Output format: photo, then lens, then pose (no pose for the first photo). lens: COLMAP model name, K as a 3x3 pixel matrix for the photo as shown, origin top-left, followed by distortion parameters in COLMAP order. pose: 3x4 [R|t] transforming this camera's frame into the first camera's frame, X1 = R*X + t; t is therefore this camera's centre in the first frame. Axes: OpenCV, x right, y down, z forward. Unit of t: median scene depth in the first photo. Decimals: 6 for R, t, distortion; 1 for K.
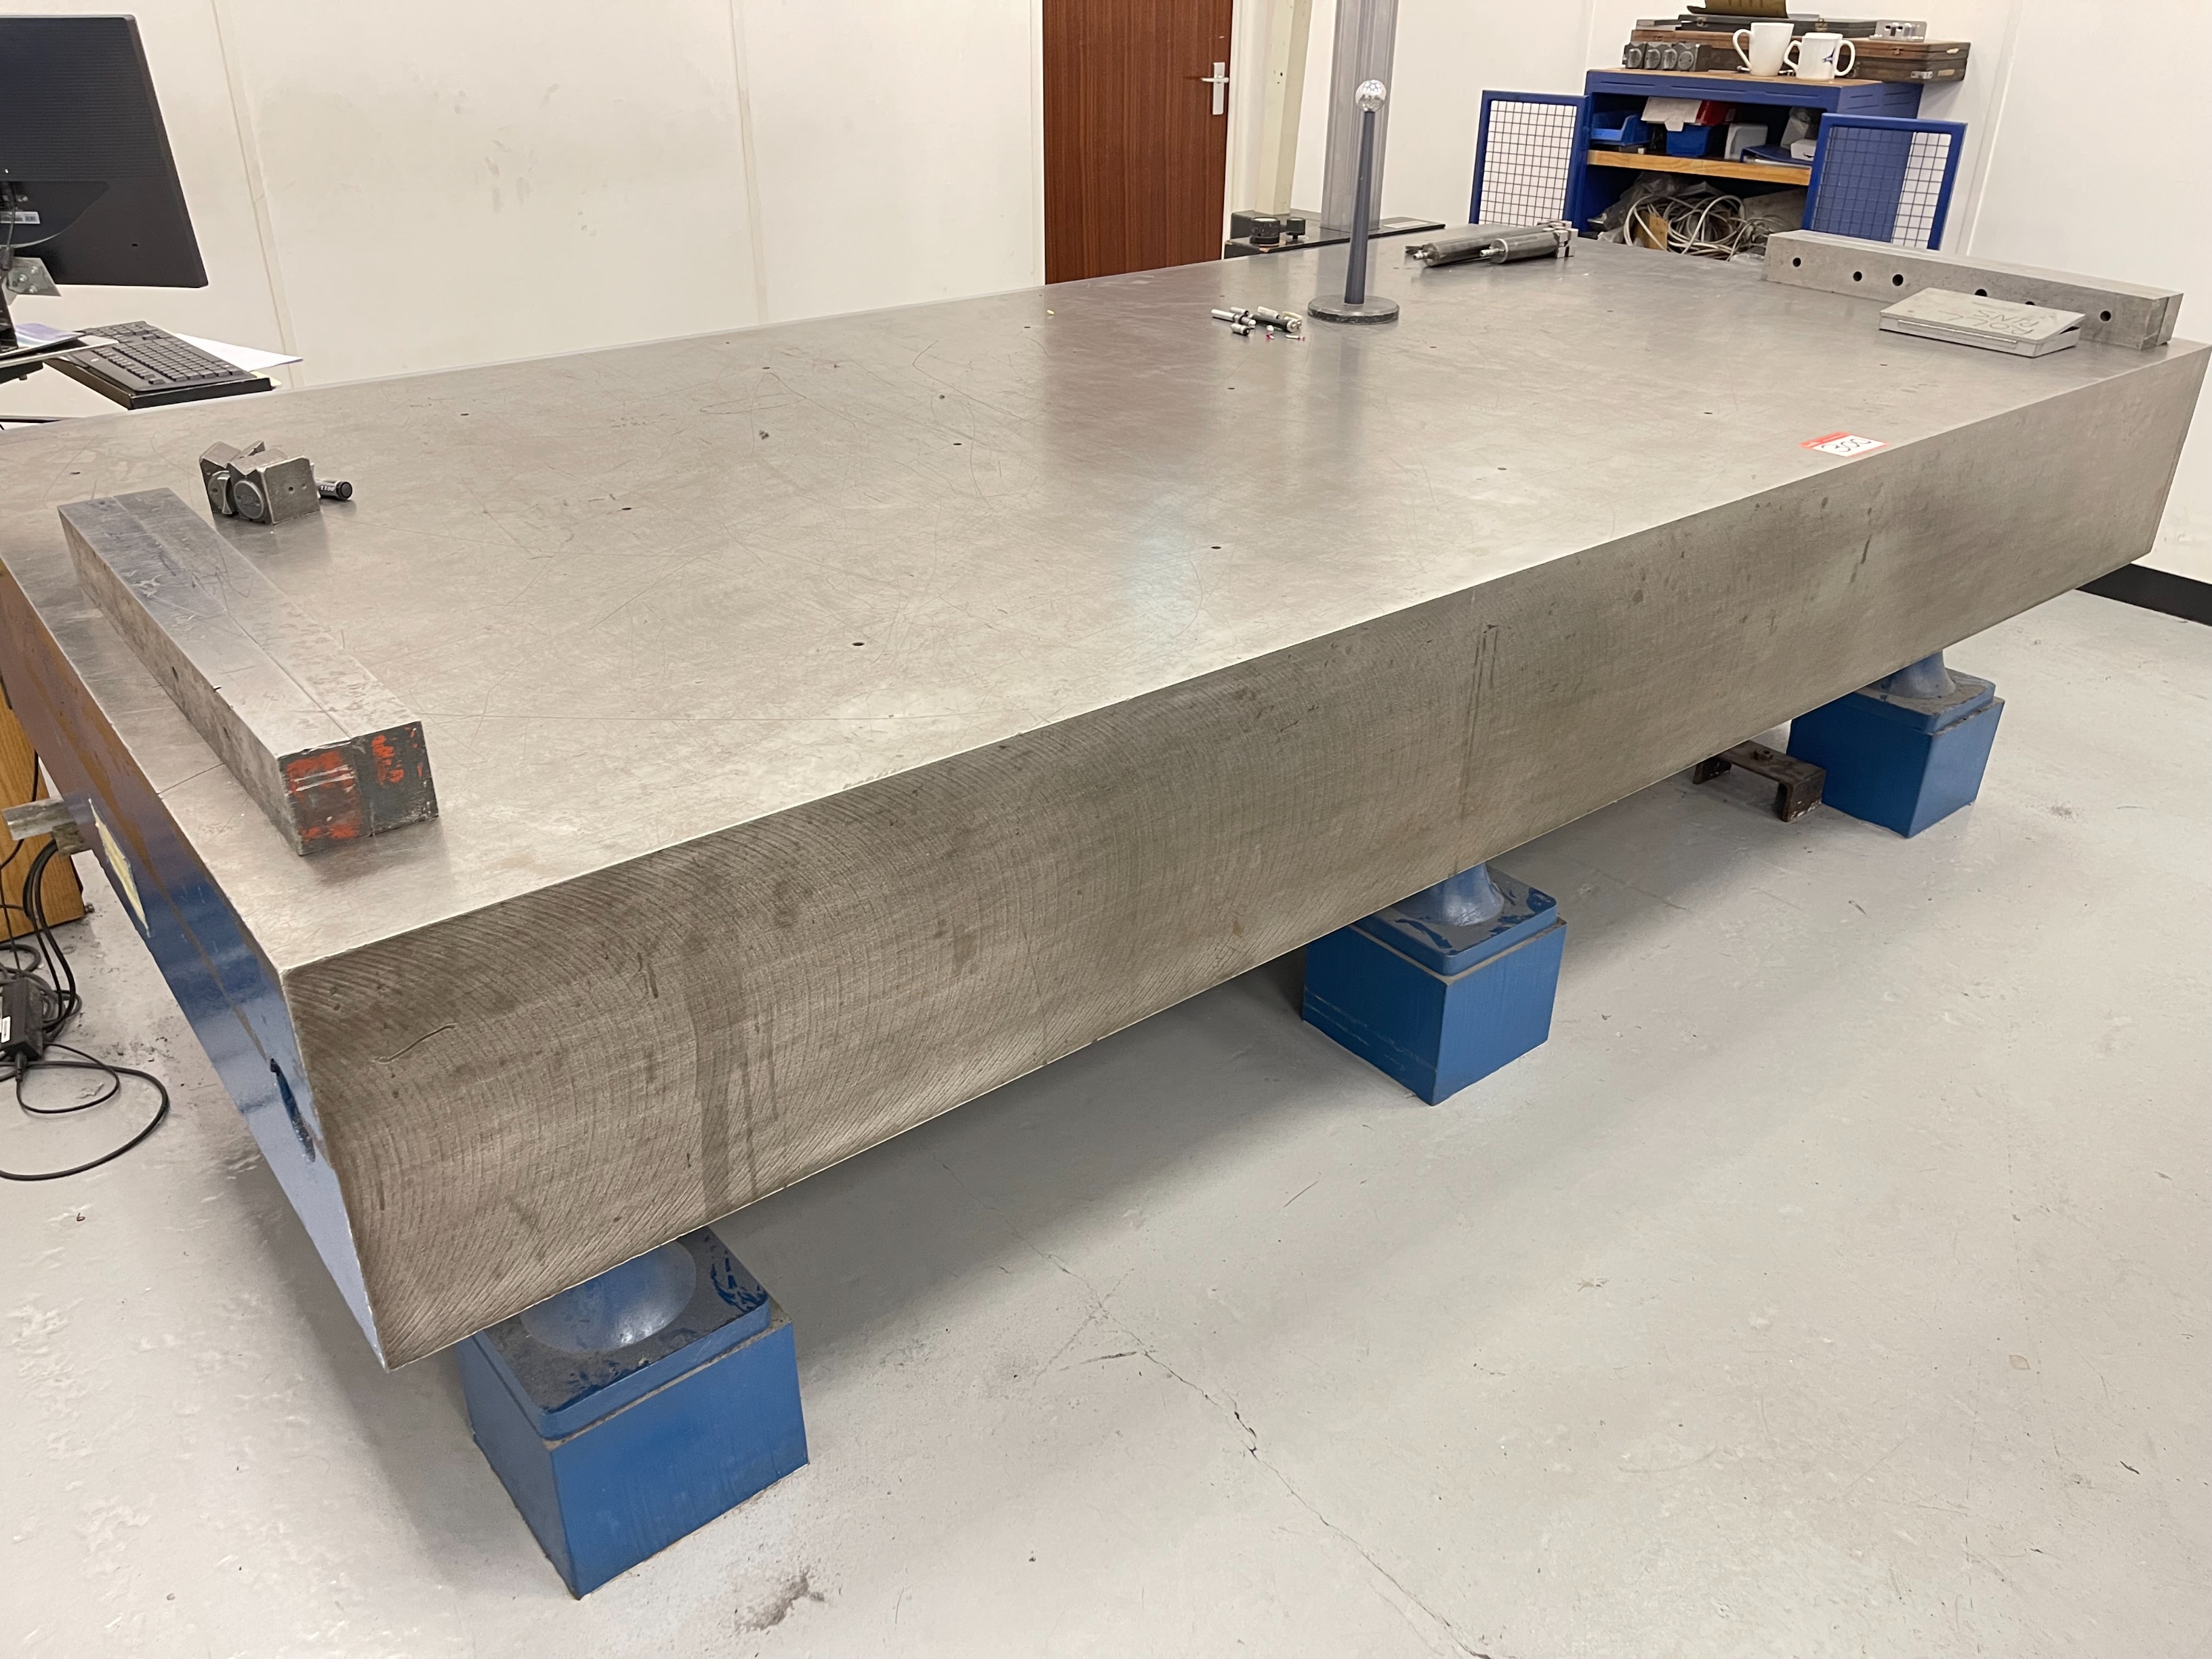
lens RADIAL K [[1654.2, 0, 1104.0], [0, 1654.2, 859.1], [0, 0, 1]] dist [0.078572, -0.120873]
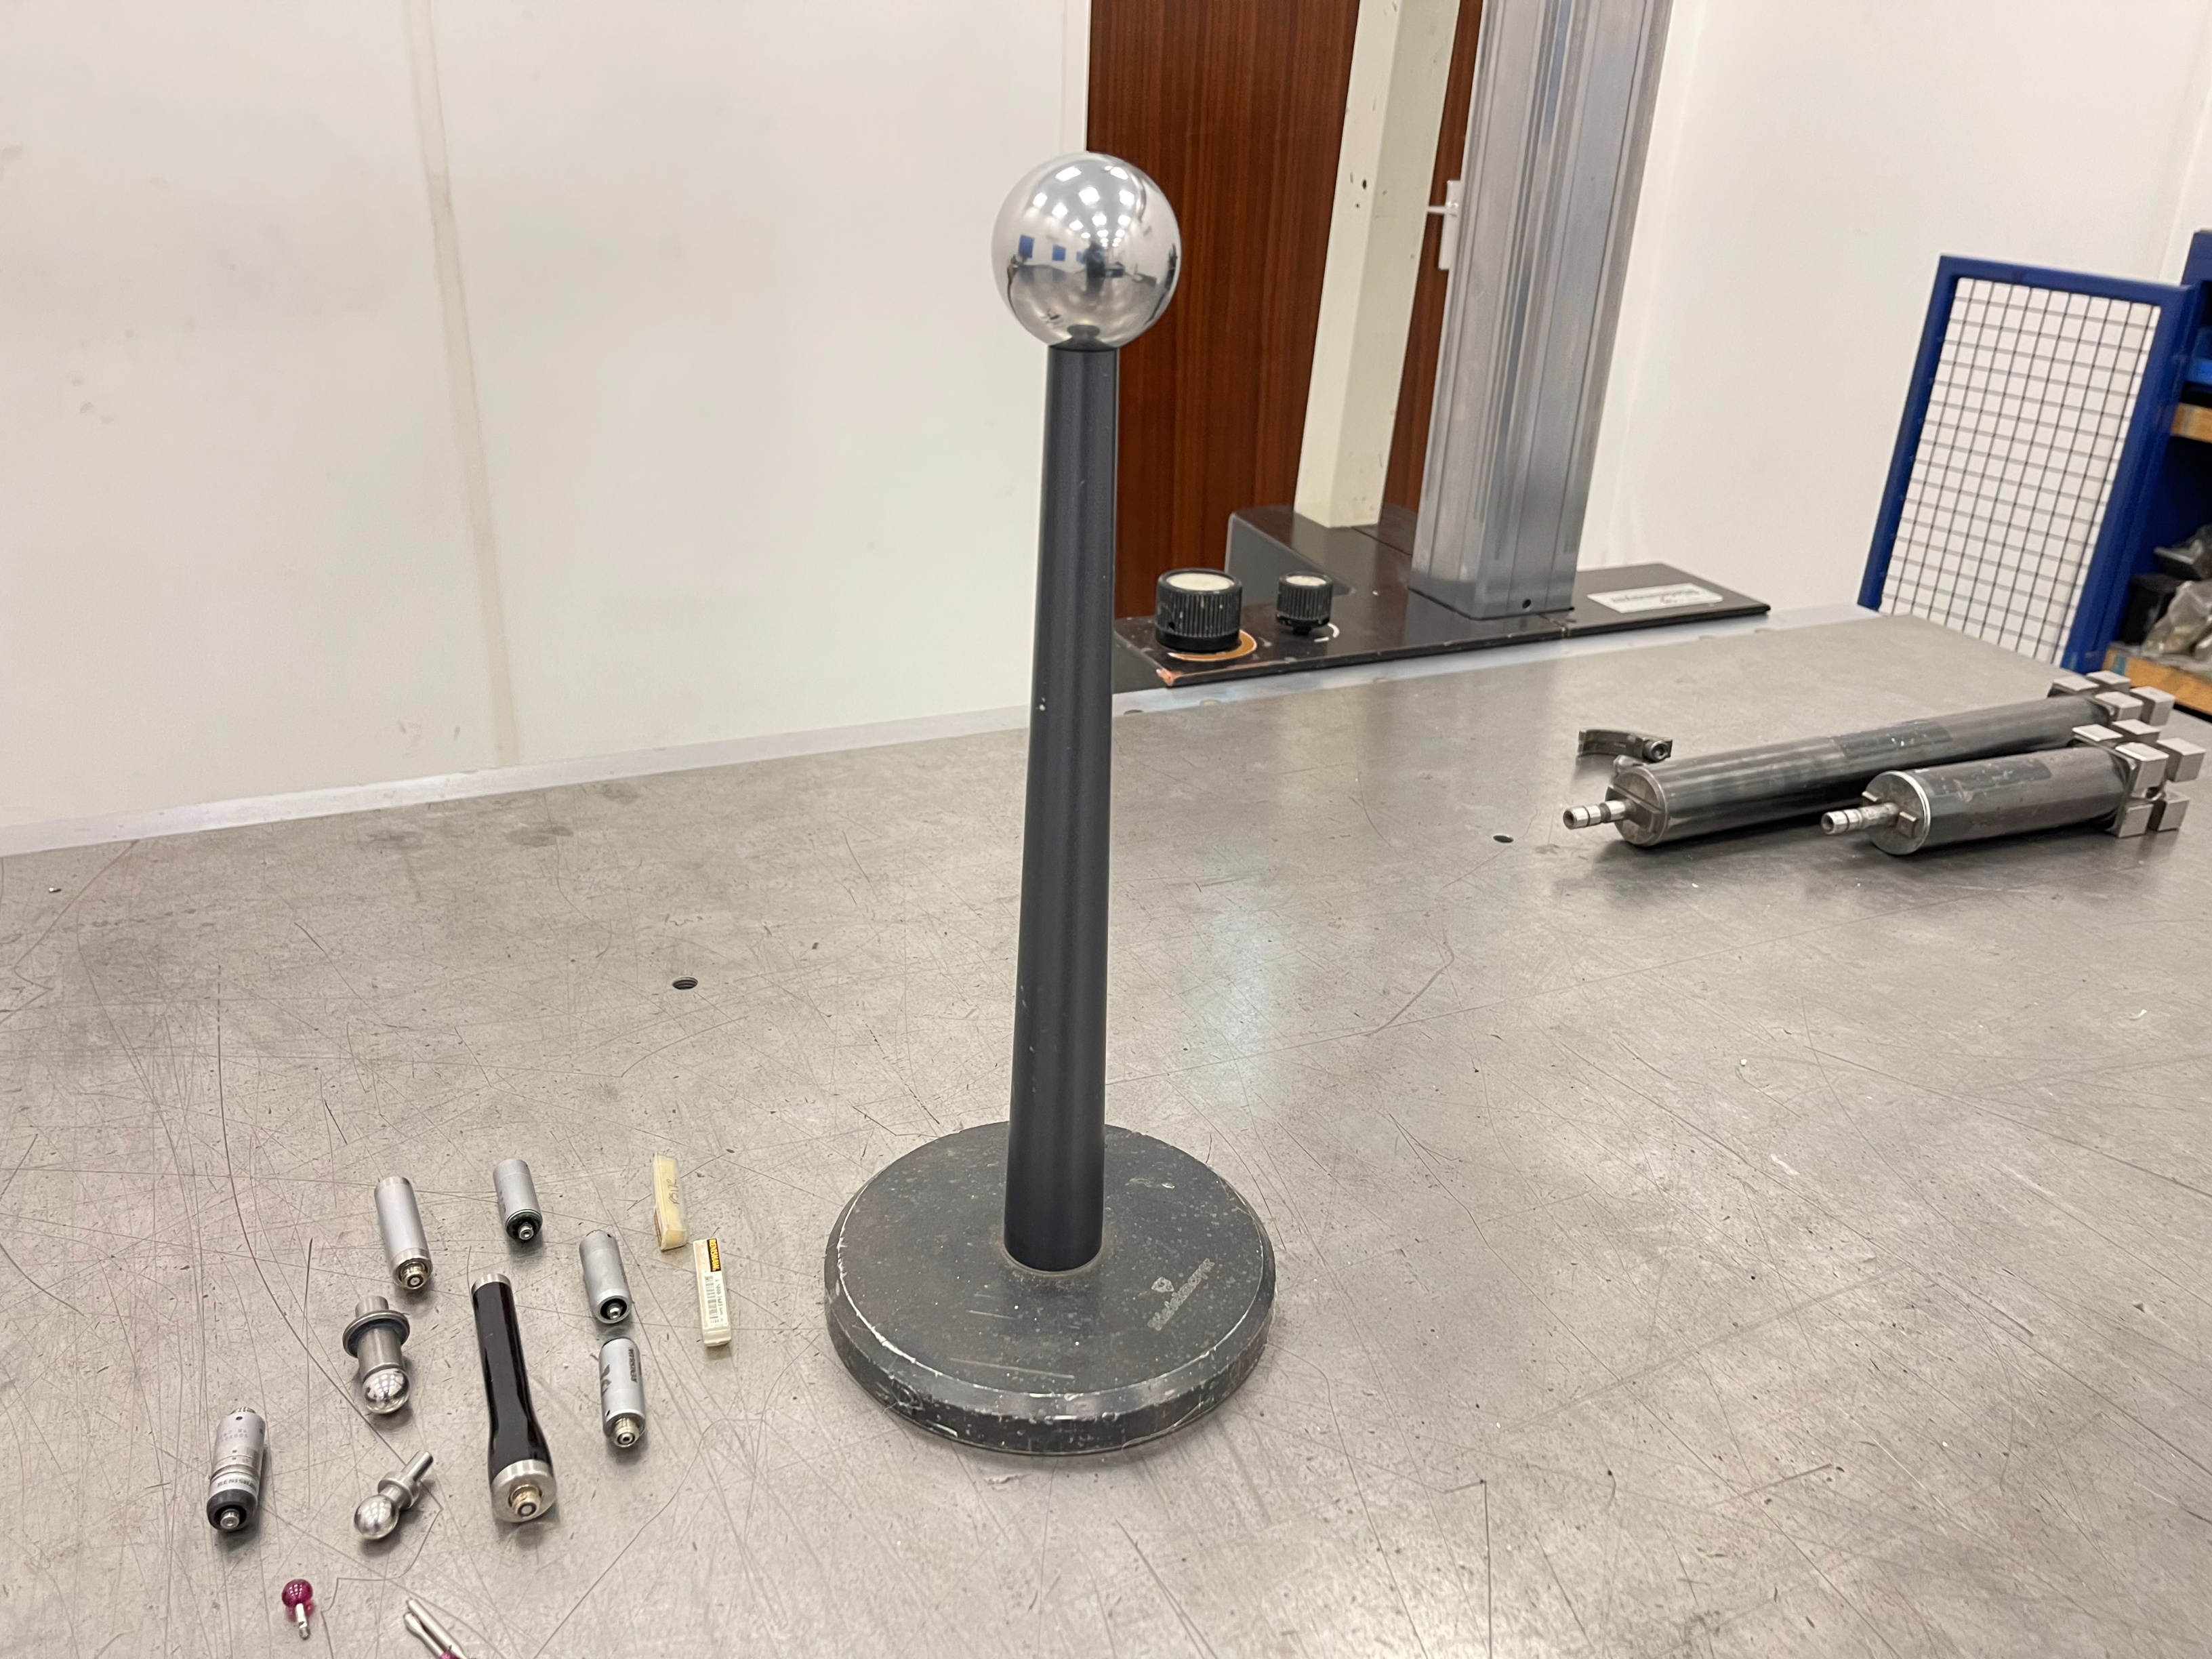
lens RADIAL K [[1654.2, 0, 1104.0], [0, 1654.2, 859.1], [0, 0, 1]] dist [0.078572, -0.120873]
pose [[0.967802, 0.135472, -0.212148, 0.126481], [-0.148625, 0.987764, -0.047256, -0.244465], [0.203151, 0.077264, 0.976094, 0.527782]]
